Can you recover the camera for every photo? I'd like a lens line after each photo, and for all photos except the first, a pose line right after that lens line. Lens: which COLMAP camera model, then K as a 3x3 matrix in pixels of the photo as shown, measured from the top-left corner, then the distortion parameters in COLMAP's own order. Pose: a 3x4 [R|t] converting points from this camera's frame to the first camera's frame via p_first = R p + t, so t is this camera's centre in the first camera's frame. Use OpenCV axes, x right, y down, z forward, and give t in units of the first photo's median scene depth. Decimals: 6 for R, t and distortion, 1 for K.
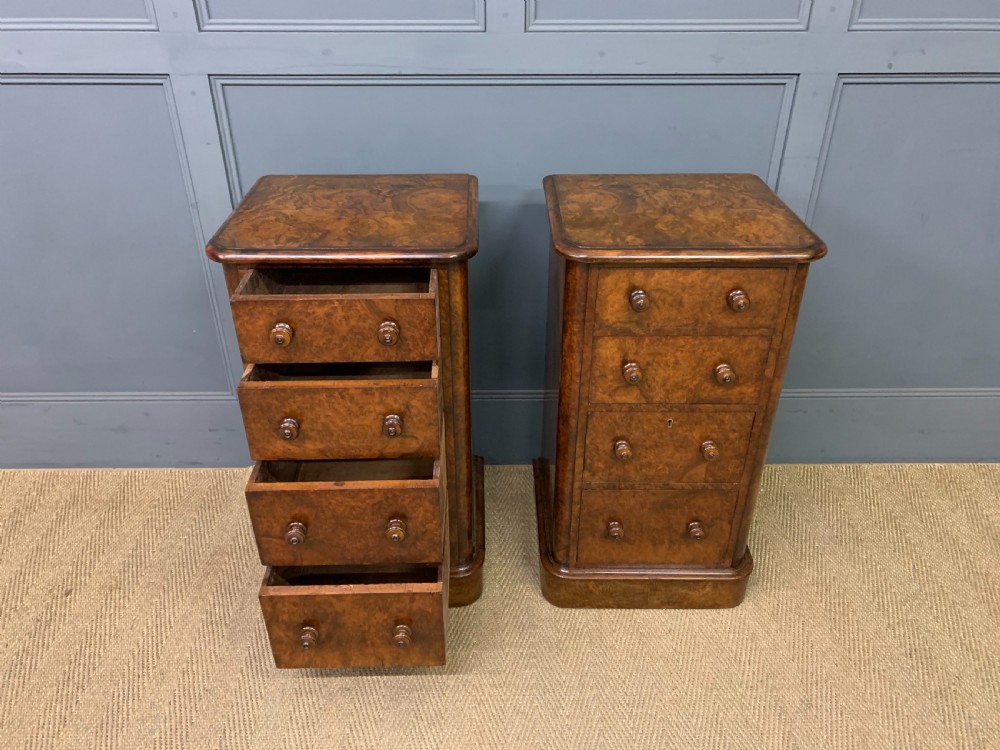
lens RADIAL K [[771.5, 0, 494.4], [0, 771.5, 381.5], [0, 0, 1]] dist [0.058832, -0.035361]
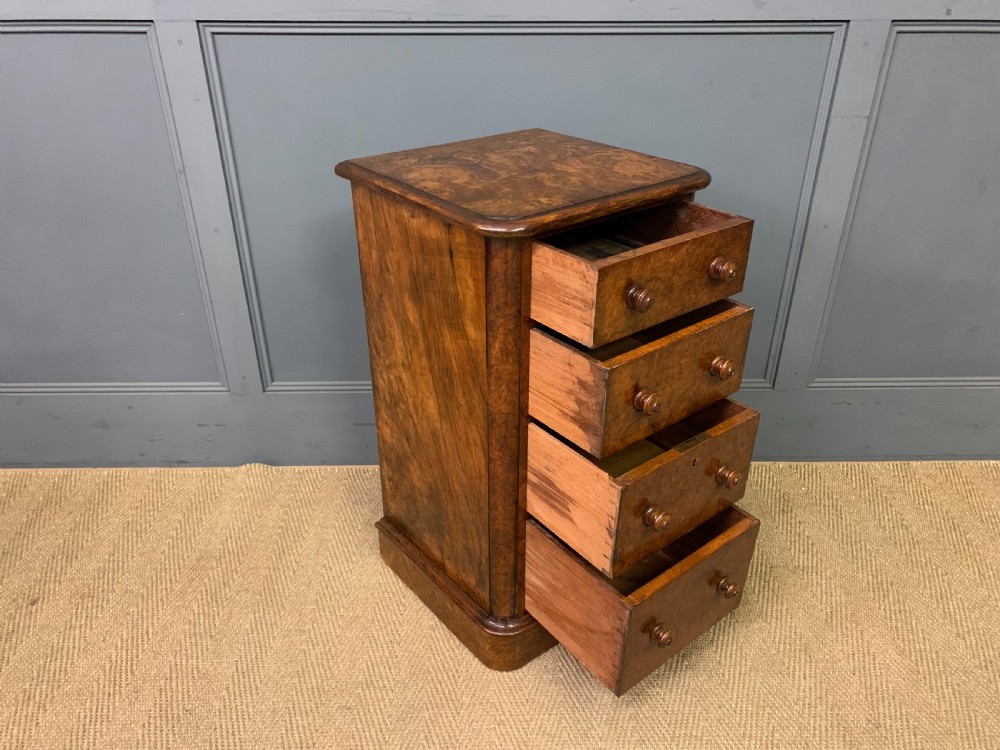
lens RADIAL K [[773.5, 0, 501.3], [0, 773.5, 381.2], [0, 0, 1]] dist [0.046797, -0.019244]
pose [[0.999985, -0.001766, 0.005186, -0.020182], [0.001938, 0.999440, -0.033401, 0.056874], [-0.005124, 0.033410, 0.999429, 0.109942]]
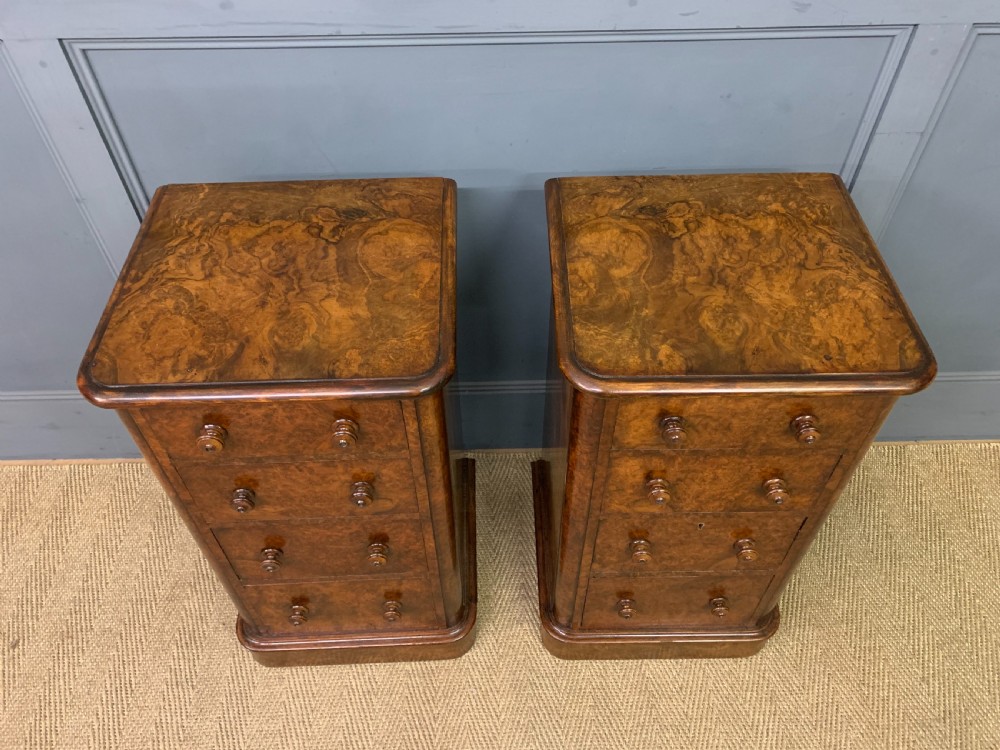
lens RADIAL K [[774.9, 0, 497.7], [0, 774.9, 380.5], [0, 0, 1]] dist [0.036057, -0.007165]
pose [[0.999907, -0.013627, 0.001119, 0.015309], [0.012651, 0.953140, 0.302263, -0.322918], [-0.005186, -0.302221, 0.953224, 0.257399]]
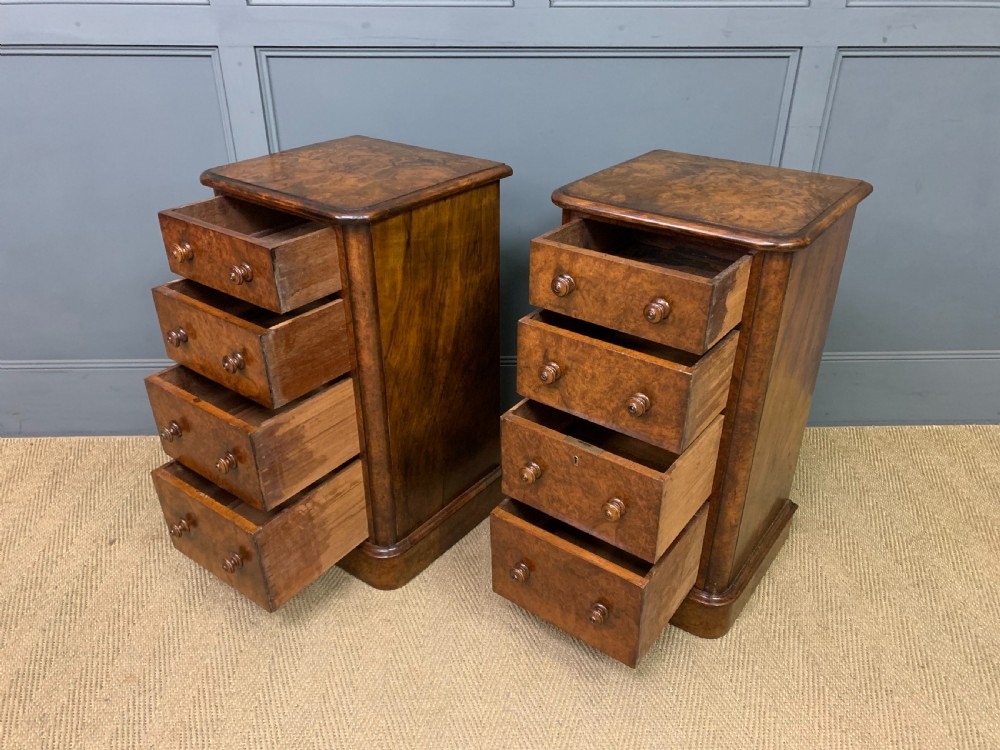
lens RADIAL K [[772.9, 0, 500.5], [0, 772.9, 380.0], [0, 0, 1]] dist [0.053968, -0.028431]
pose [[0.999770, -0.006200, 0.020524, -0.056109], [0.007025, 0.999161, -0.040347, 0.113722], [-0.020256, 0.040481, 0.998975, -0.061042]]
